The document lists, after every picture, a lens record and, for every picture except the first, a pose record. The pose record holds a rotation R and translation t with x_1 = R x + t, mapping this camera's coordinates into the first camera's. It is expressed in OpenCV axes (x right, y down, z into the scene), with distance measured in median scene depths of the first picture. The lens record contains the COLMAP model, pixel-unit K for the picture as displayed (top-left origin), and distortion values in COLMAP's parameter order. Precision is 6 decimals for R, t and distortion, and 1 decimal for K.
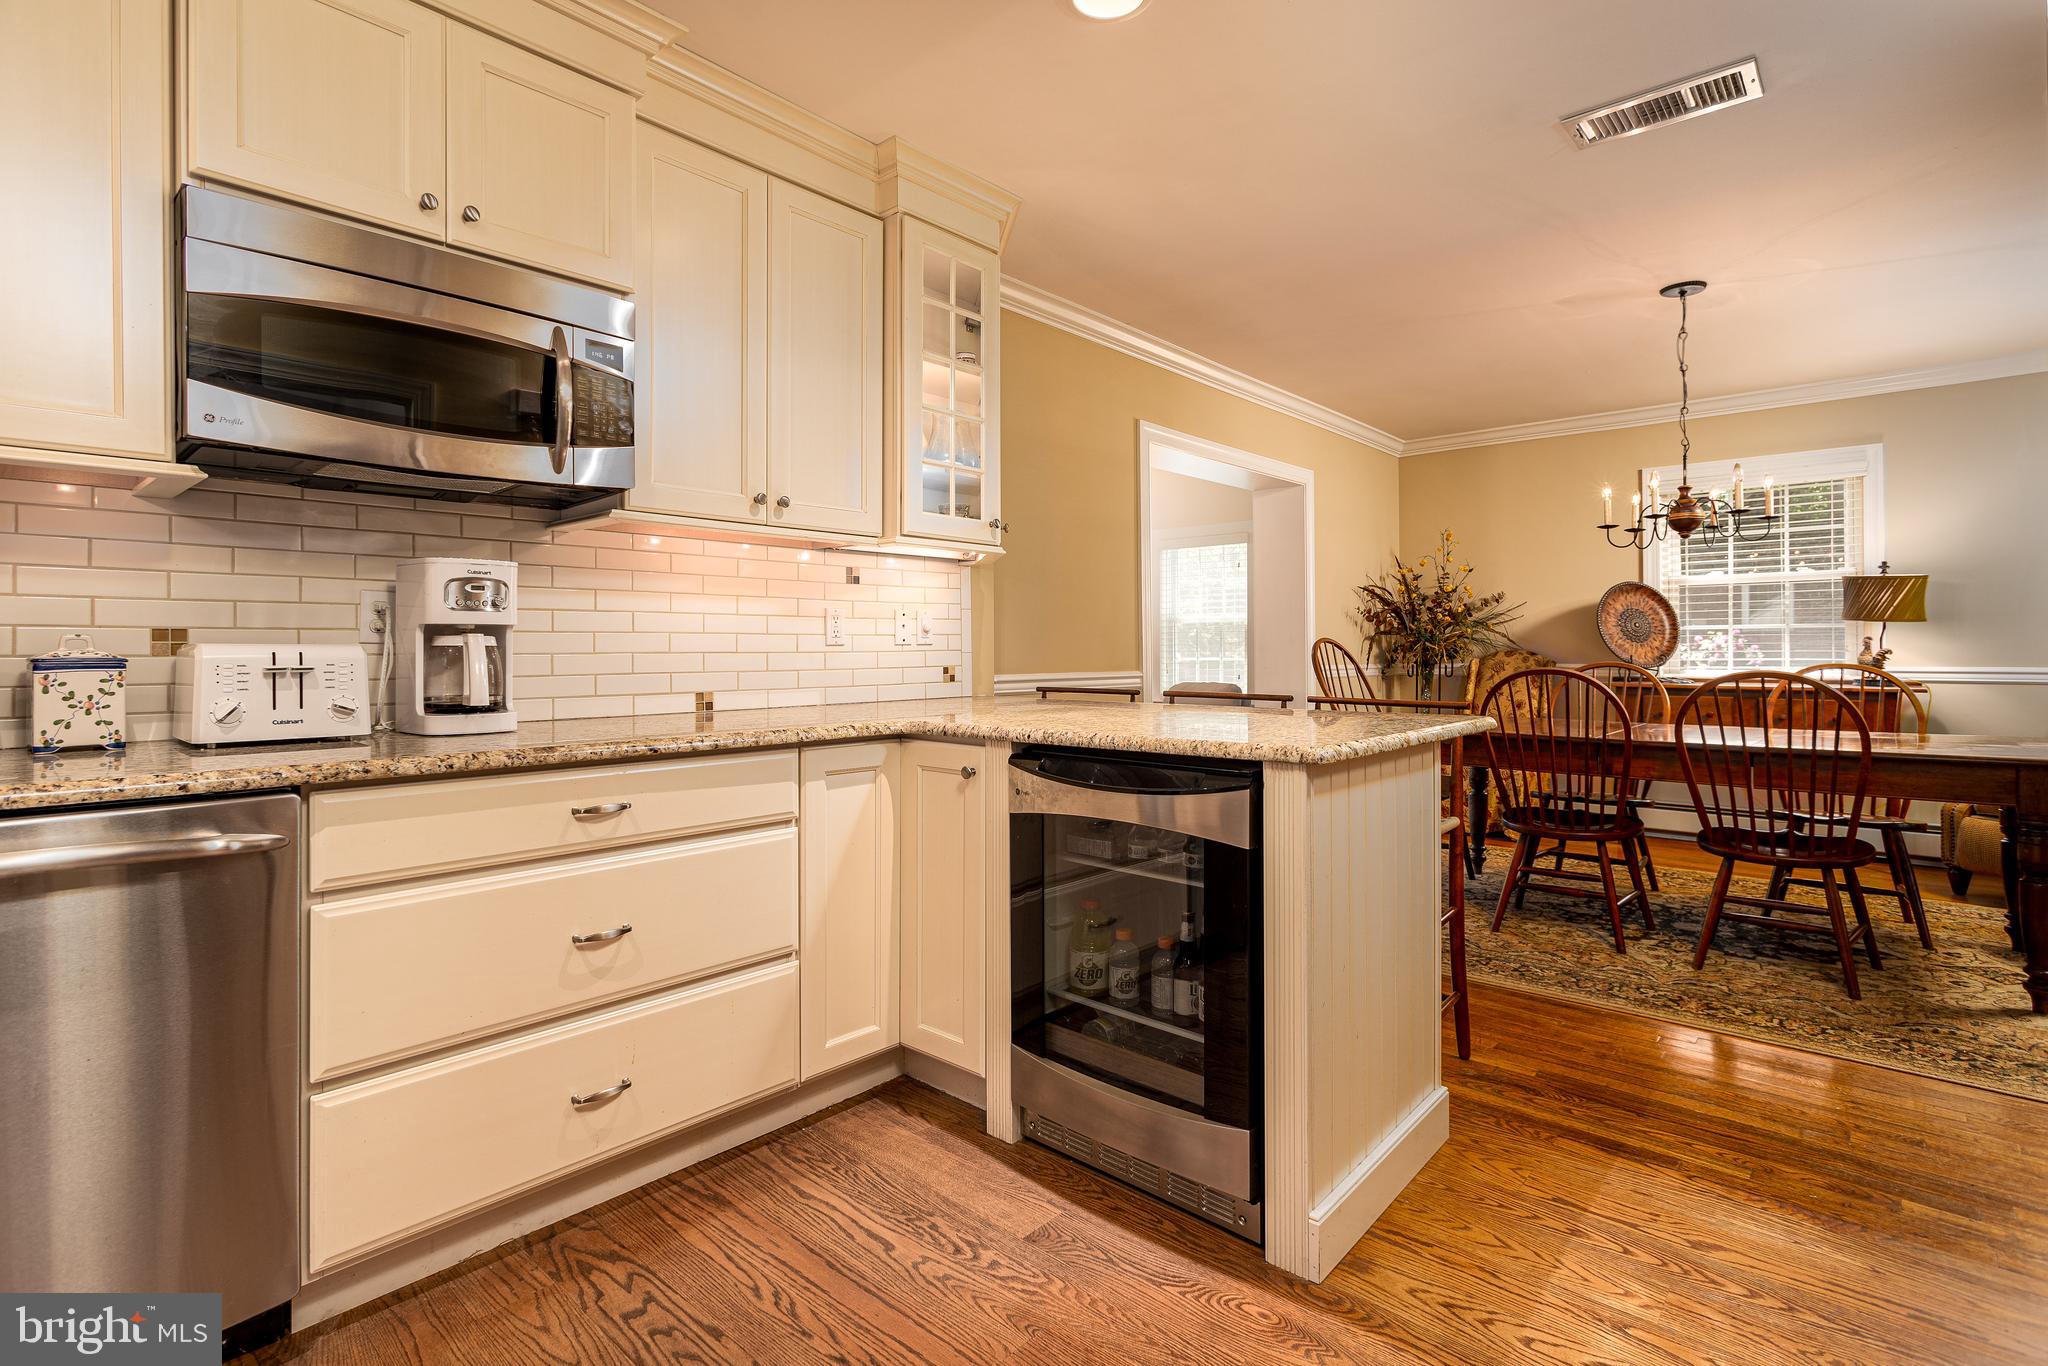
lens RADIAL K [[989.2, 0, 1065.7], [0, 989.2, 639.6], [0, 0, 1]] dist [-0.000178, 0.000316]
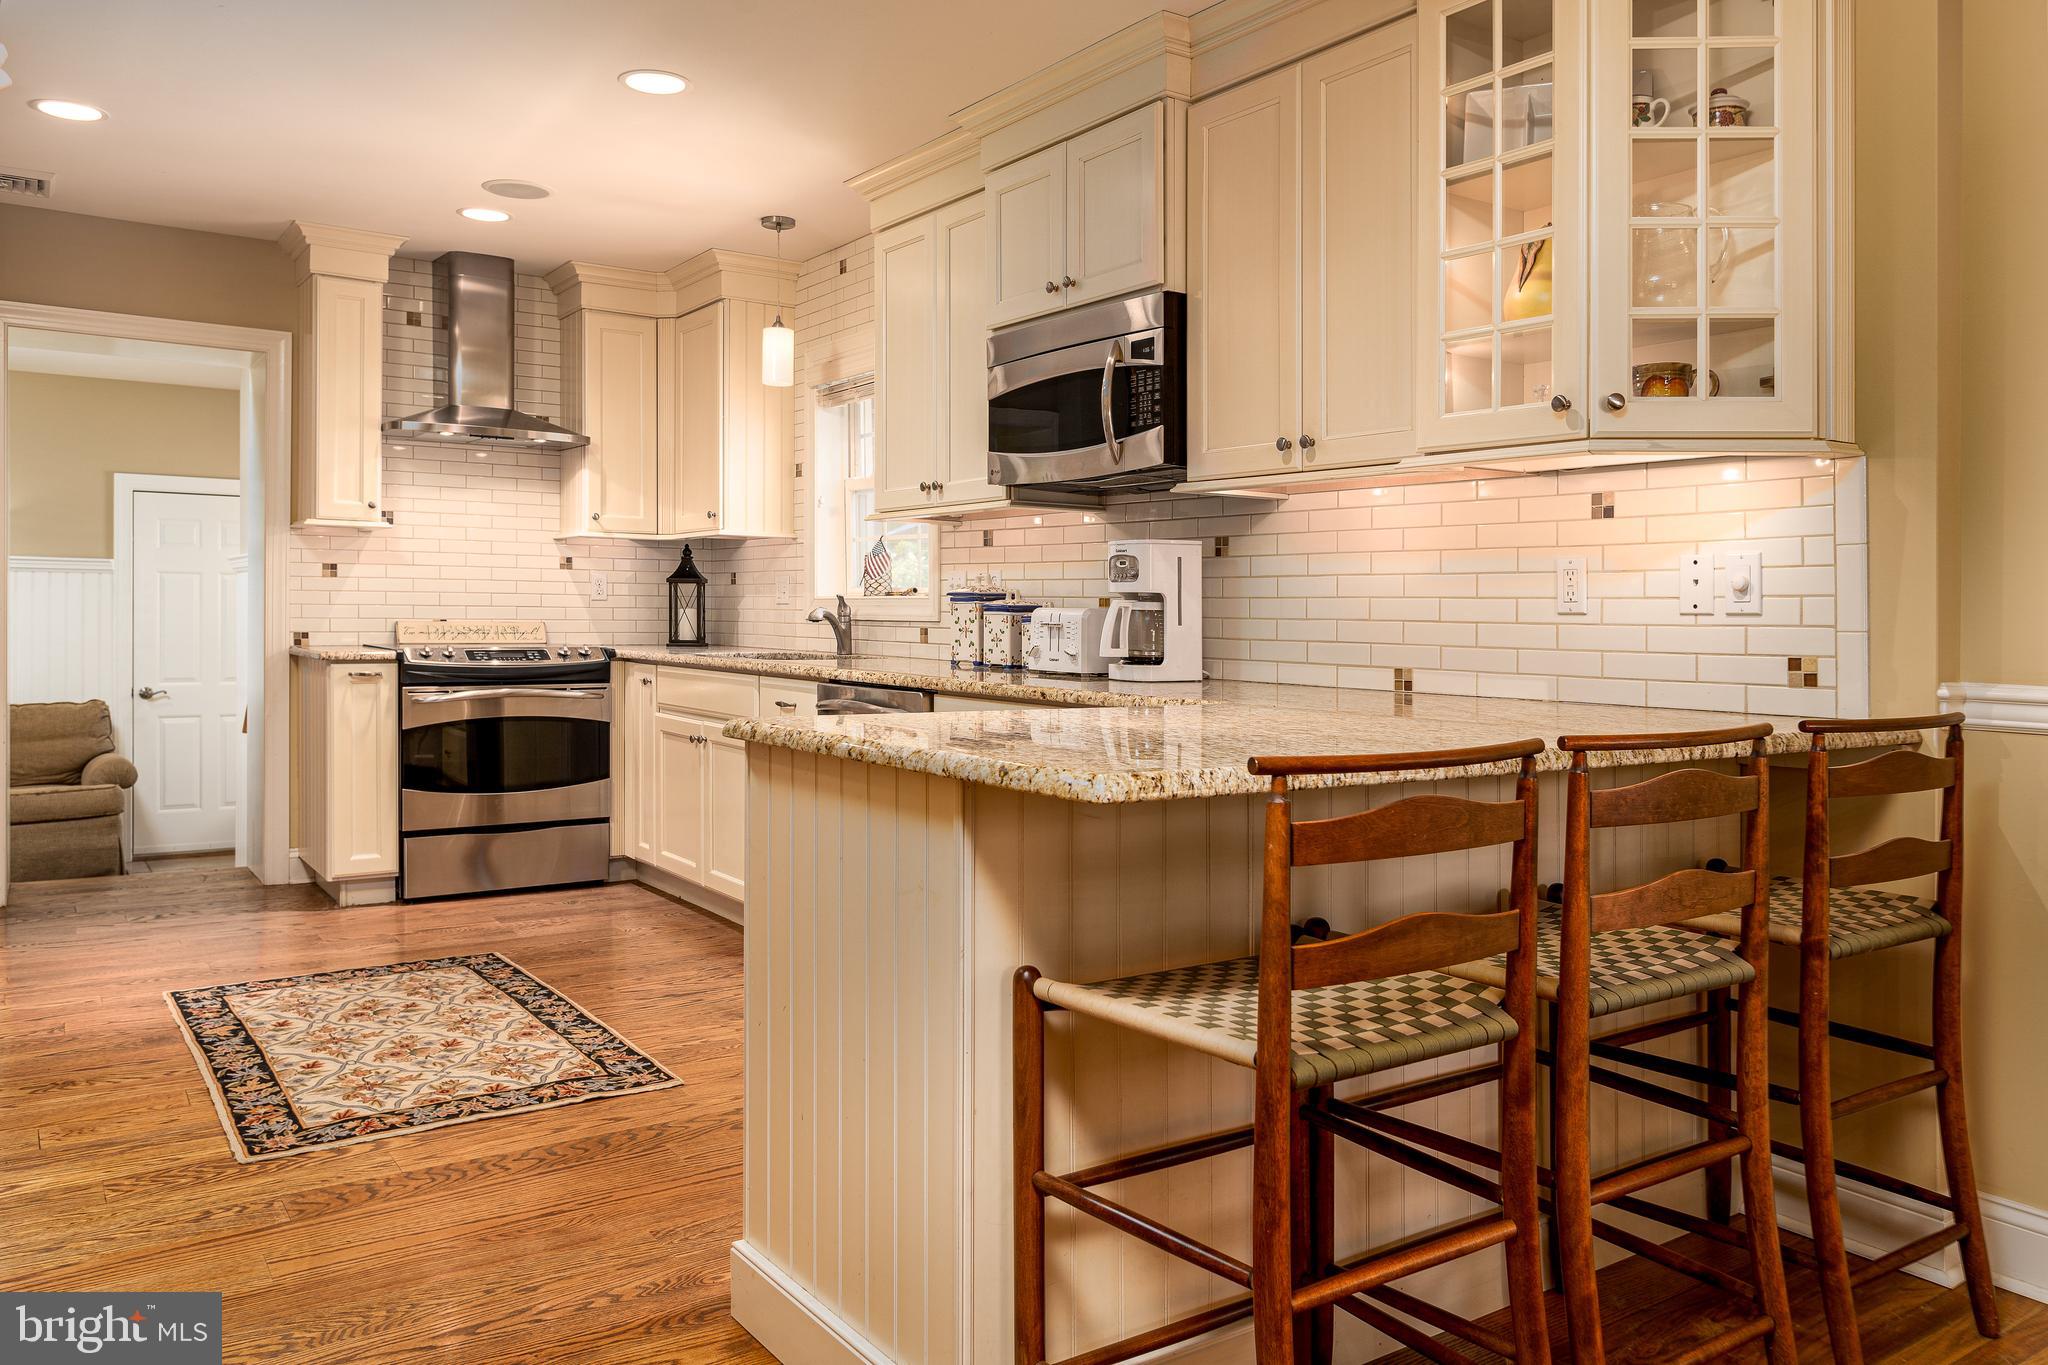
lens RADIAL K [[1510.1, 0, 1028.0], [0, 1510.1, 675.9], [0, 0, 1]] dist [-0.000244, -0.000057]
pose [[-0.253152, 0.041968, -0.966516, 0.654212], [-0.002118, 0.999032, 0.043935, 0.002705], [0.967424, 0.013169, -0.252818, 0.699444]]
